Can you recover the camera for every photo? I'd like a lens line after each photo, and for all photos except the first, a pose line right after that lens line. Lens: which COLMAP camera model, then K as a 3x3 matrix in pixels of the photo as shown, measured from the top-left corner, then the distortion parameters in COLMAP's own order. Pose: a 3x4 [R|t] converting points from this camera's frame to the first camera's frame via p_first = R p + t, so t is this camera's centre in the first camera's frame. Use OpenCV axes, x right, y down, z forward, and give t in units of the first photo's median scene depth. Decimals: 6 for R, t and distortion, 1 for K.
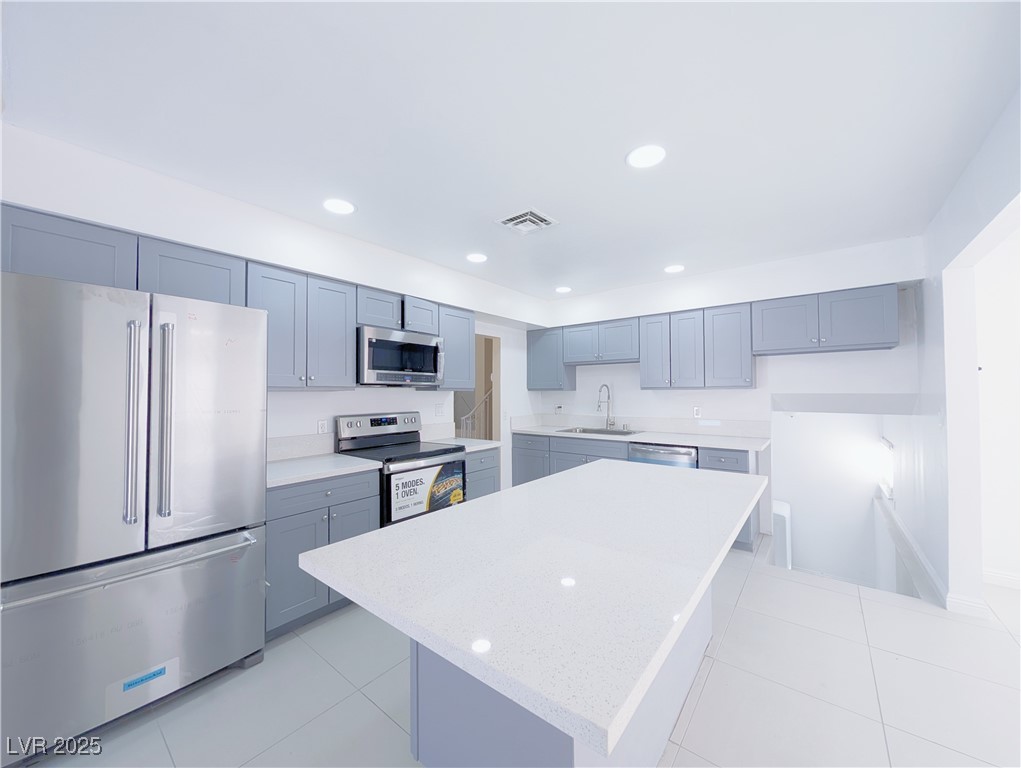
lens RADIAL K [[387.7, 0, 507.2], [0, 387.7, 383.6], [0, 0, 1]] dist [-0.001563, 0.000384]
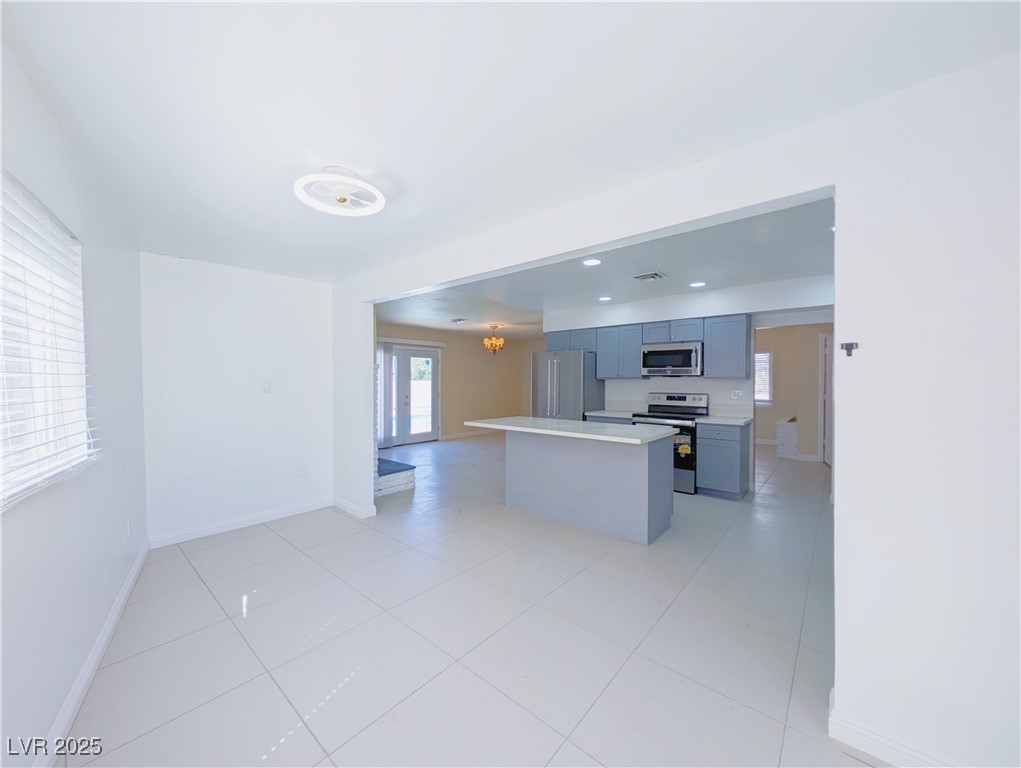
lens RADIAL K [[387.7, 0, 510.6], [0, 387.7, 384.0], [0, 0, 1]] dist [-0.001563, 0.000384]
pose [[-0.026241, 0.015795, -0.999531, 1.247029], [0.020208, 0.999679, 0.015267, -0.000365], [0.999451, -0.019798, -0.026552, 0.327064]]
